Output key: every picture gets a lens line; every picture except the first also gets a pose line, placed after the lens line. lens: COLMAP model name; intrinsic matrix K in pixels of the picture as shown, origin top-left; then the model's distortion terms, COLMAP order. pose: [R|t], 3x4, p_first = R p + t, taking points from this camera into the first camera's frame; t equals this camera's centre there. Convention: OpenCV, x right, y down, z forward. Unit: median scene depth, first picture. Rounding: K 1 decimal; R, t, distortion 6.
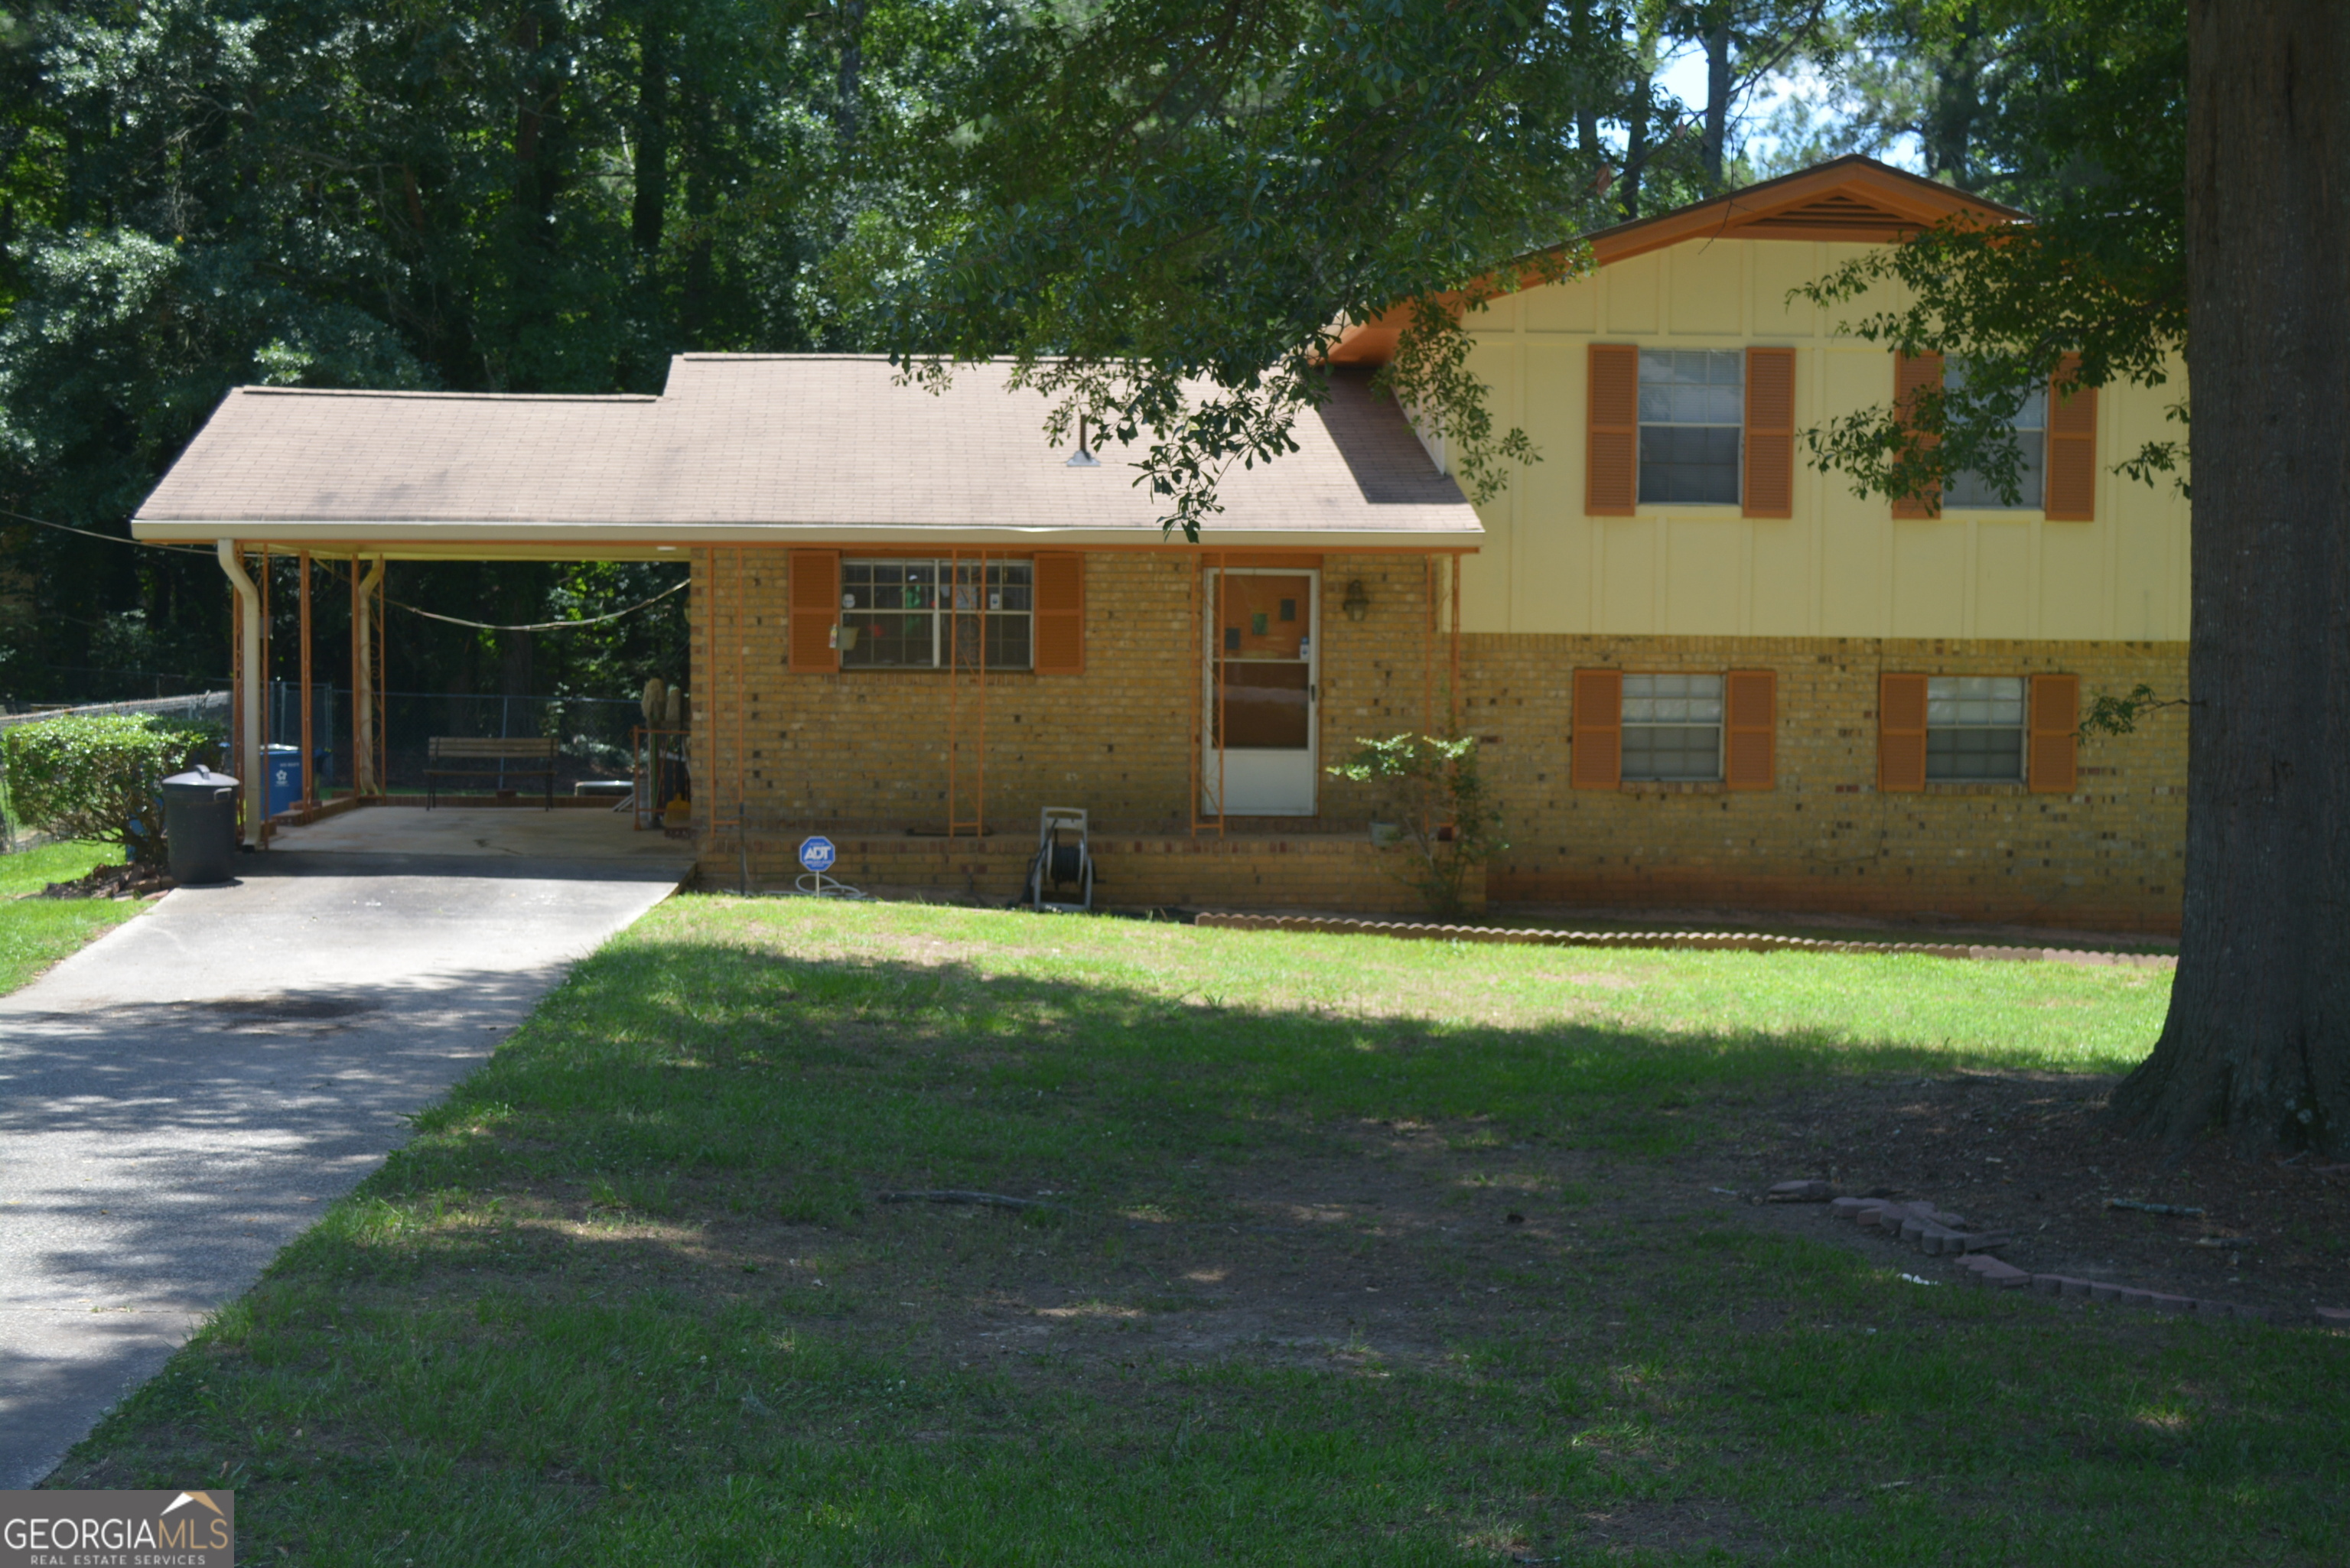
lens RADIAL K [[3252.7, 0, 1179.4], [0, 3252.7, 791.3], [0, 0, 1]] dist [0.002382, 0.000000]
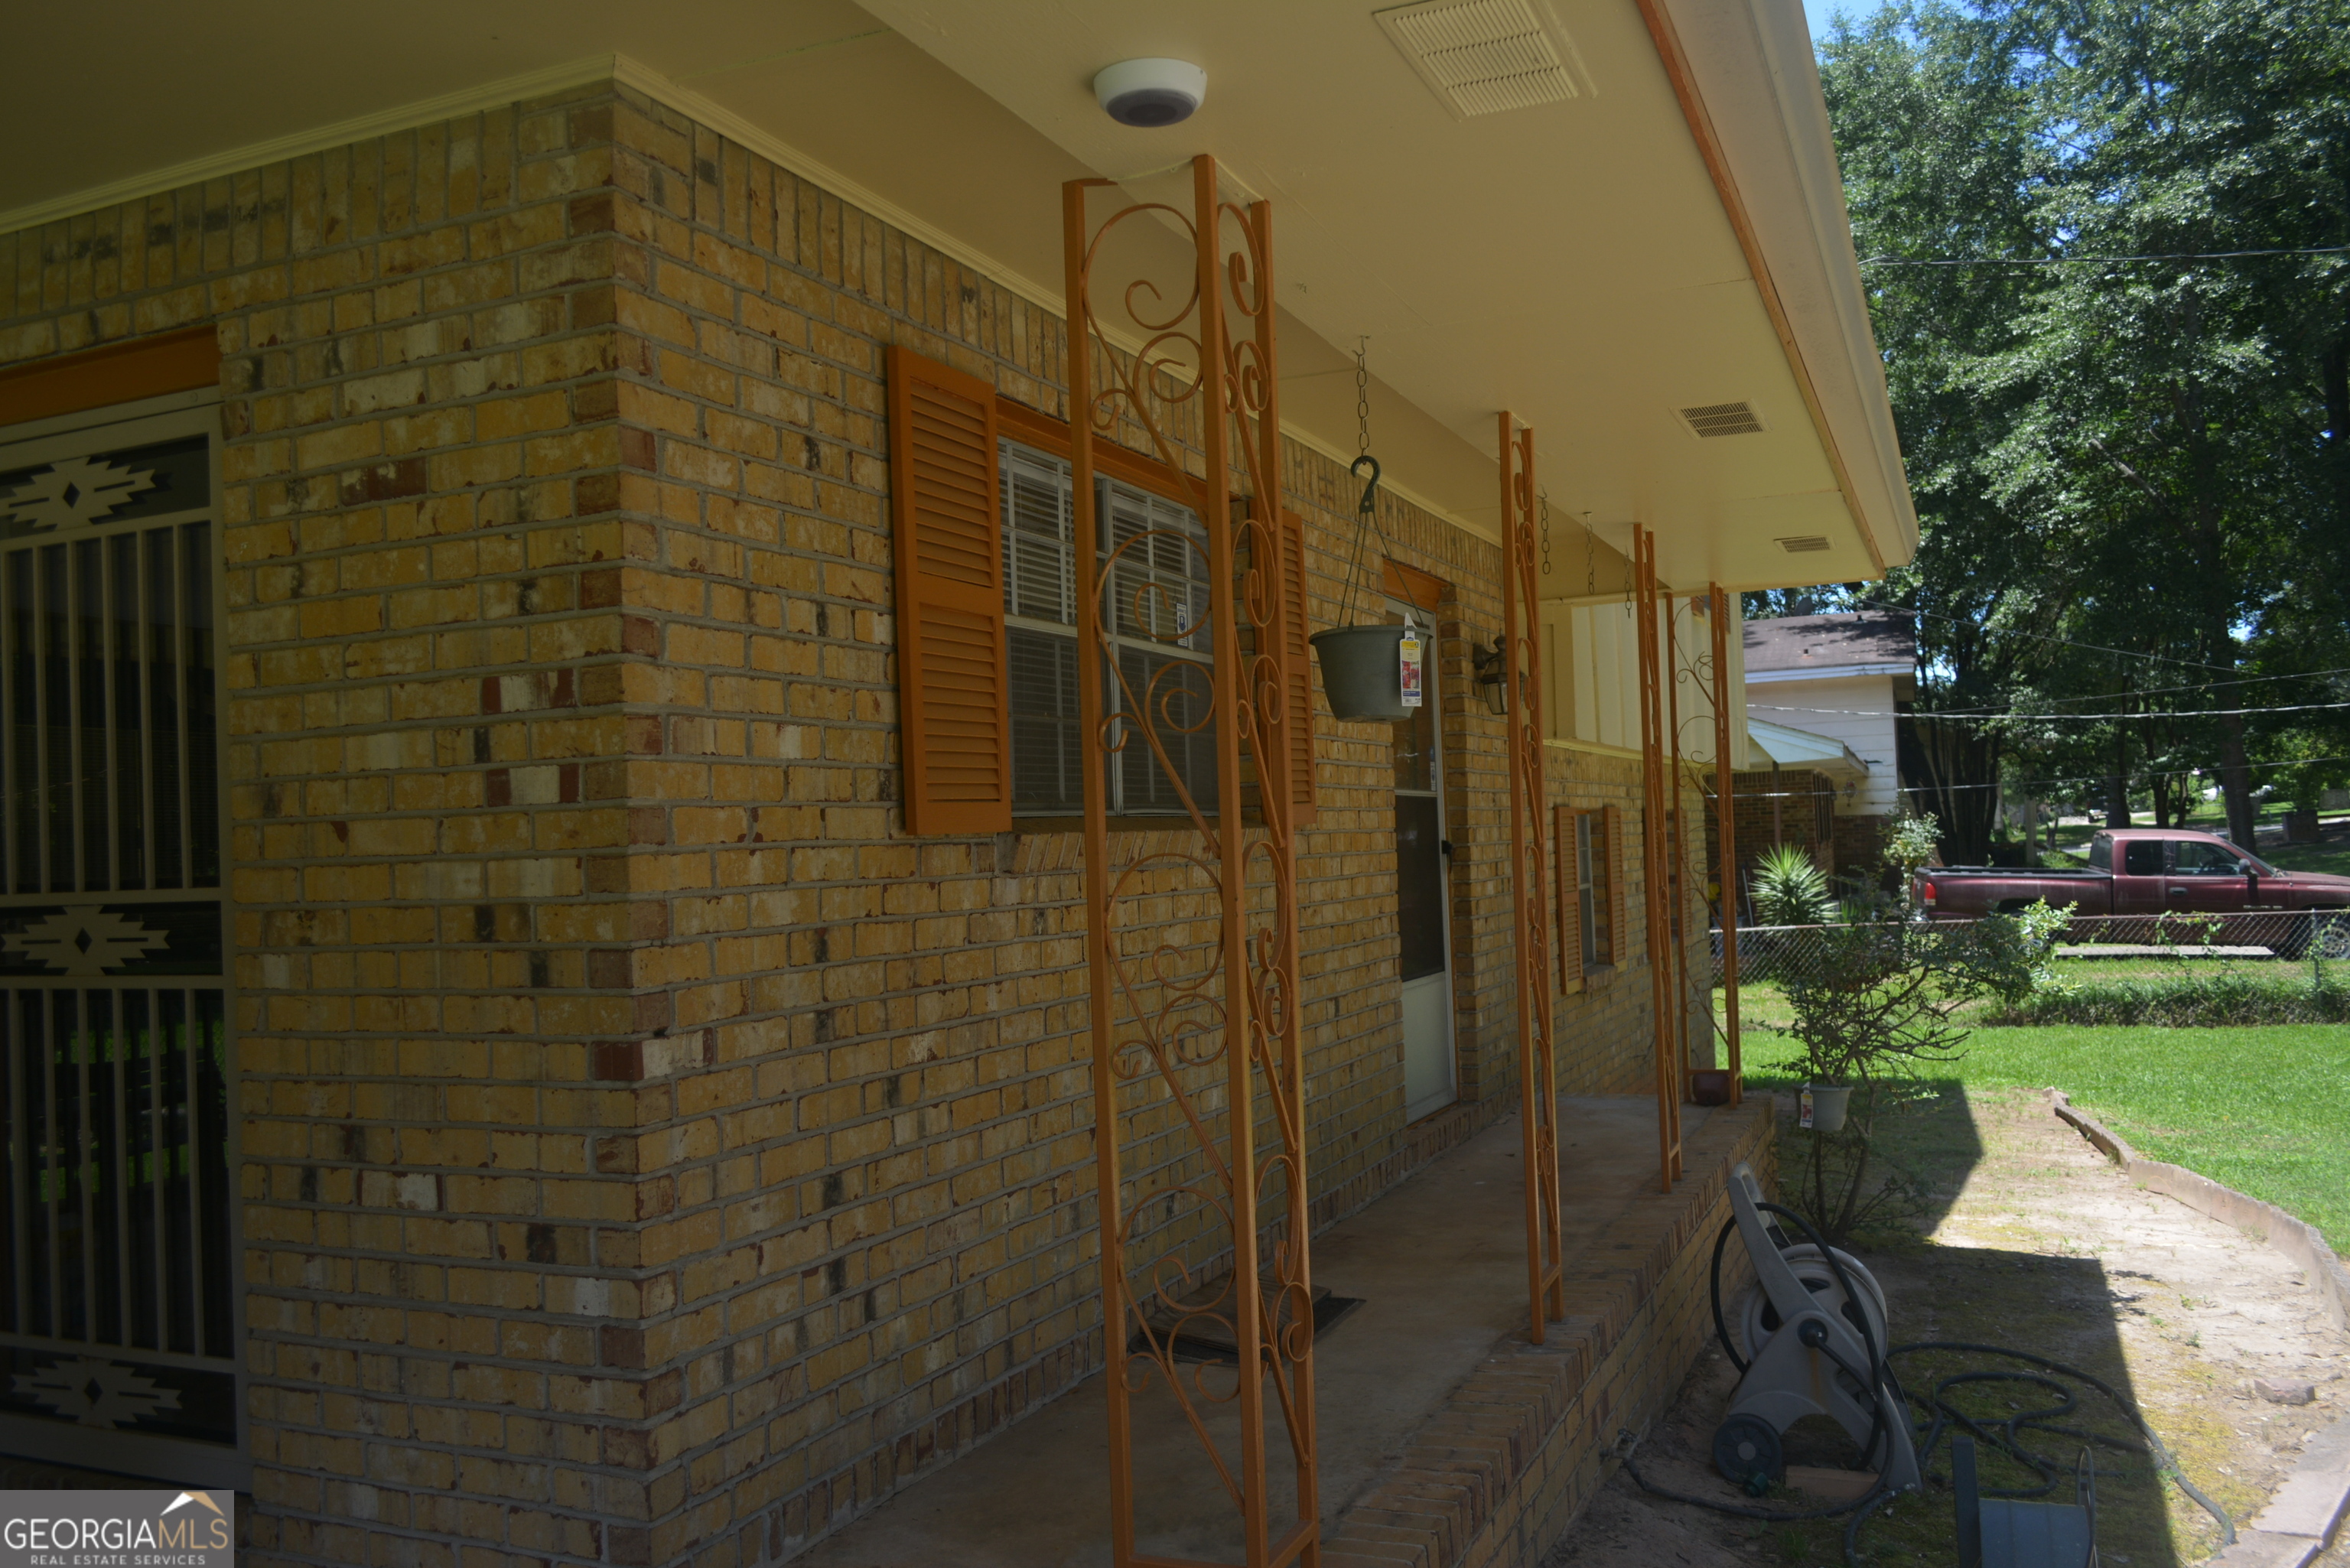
lens RADIAL K [[1840.0, 0, 1186.1], [0, 1840.0, 794.7], [0, 0, 1]] dist [-0.014540, 0.012742]
pose [[0.481009, -0.005157, 0.876700, -0.230828], [0.088949, 0.995110, -0.042949, -0.031388], [-0.872191, 0.098641, 0.479116, 0.905855]]
